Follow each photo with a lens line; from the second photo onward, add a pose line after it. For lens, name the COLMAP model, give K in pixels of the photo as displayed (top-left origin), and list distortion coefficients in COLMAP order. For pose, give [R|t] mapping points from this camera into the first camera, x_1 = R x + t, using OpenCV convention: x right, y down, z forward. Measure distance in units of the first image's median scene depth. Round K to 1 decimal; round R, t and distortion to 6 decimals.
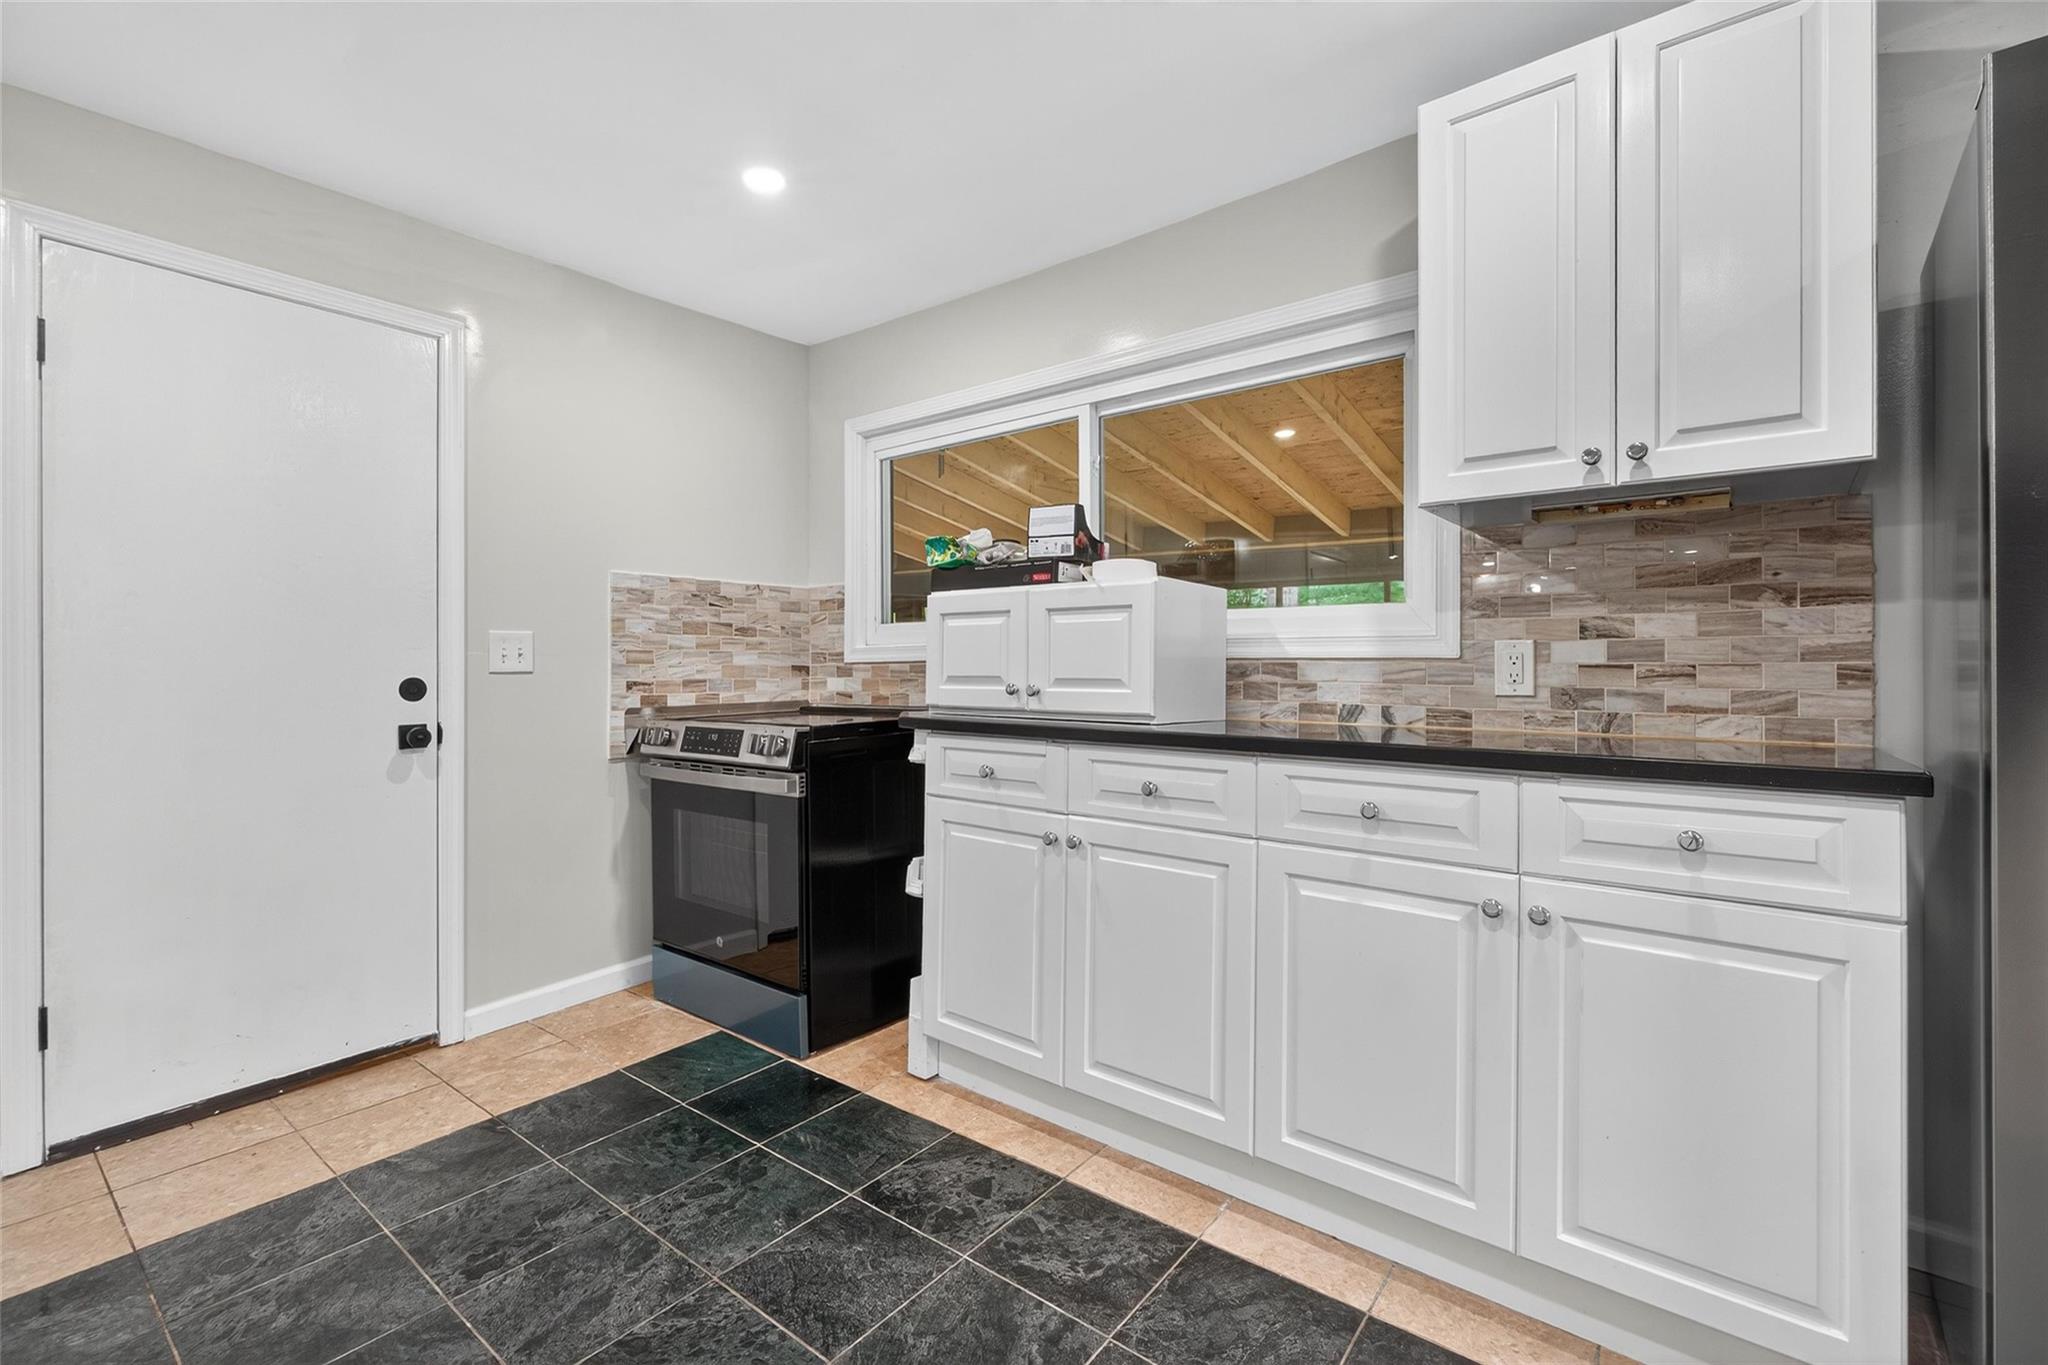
lens RADIAL K [[888.0, 0, 1019.4], [0, 888.0, 664.1], [0, 0, 1]] dist [-0.002580, 0.000006]
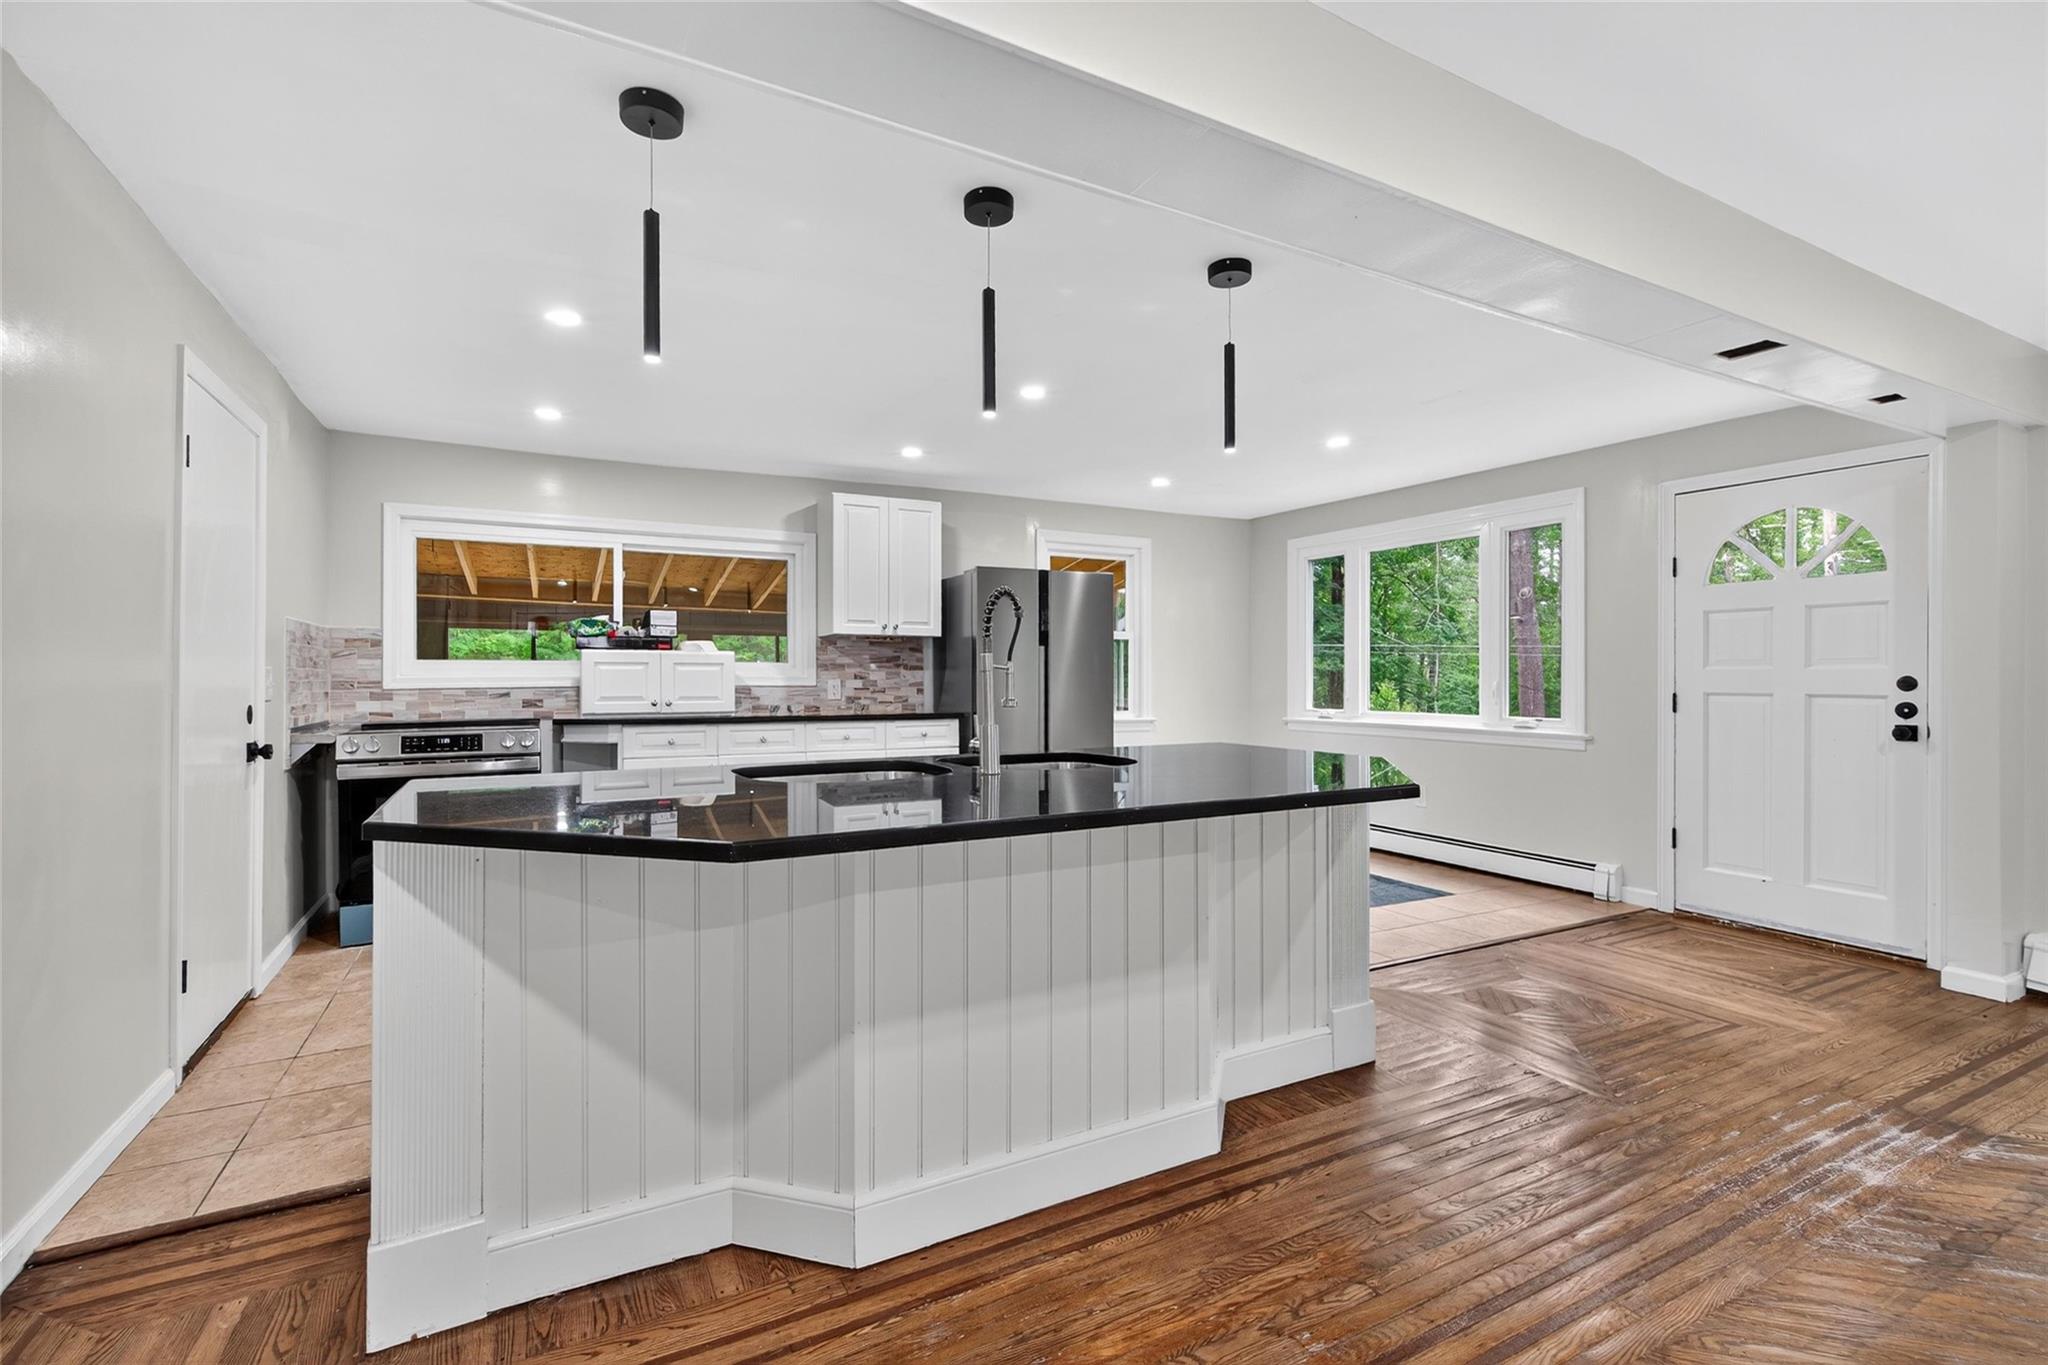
lens RADIAL K [[909.2, 0, 1014.9], [0, 909.2, 678.5], [0, 0, 1]] dist [-0.002600, -0.000262]
pose [[0.406787, 0.000701, 0.913523, -1.514640], [-0.000041, 1.000000, -0.000748, -0.023340], [-0.913523, 0.000267, 0.406787, -0.554756]]
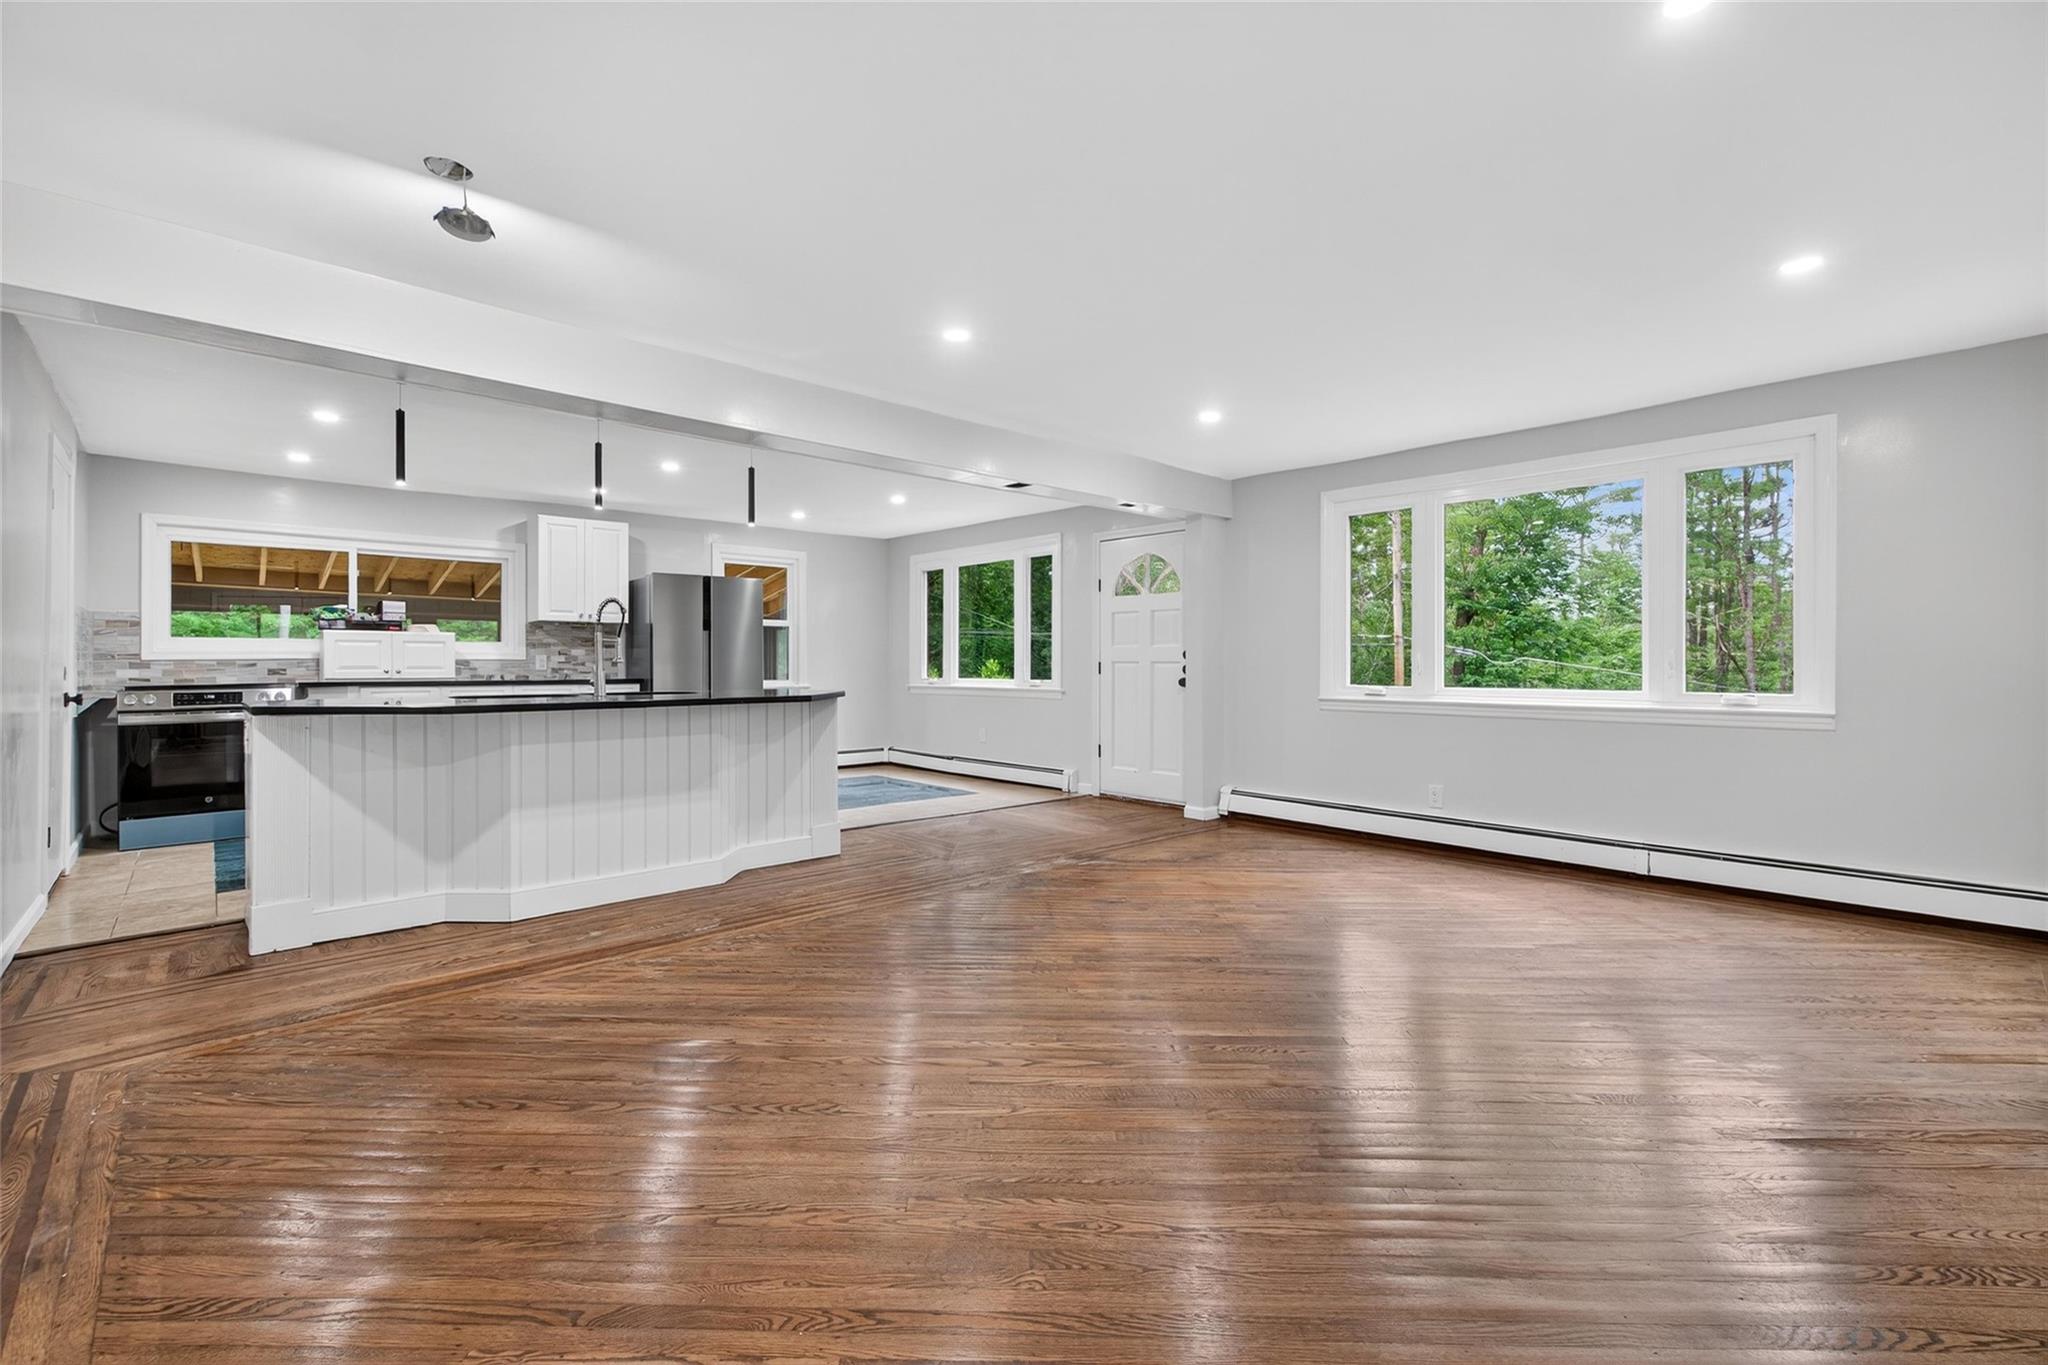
lens RADIAL K [[888.0, 0, 1019.4], [0, 888.0, 664.1], [0, 0, 1]] dist [-0.002580, 0.000006]
pose [[0.159460, 0.002032, 0.987202, -2.281945], [0.001827, 0.999996, -0.002354, 0.018989], [-0.987203, 0.002179, 0.159456, -1.263928]]
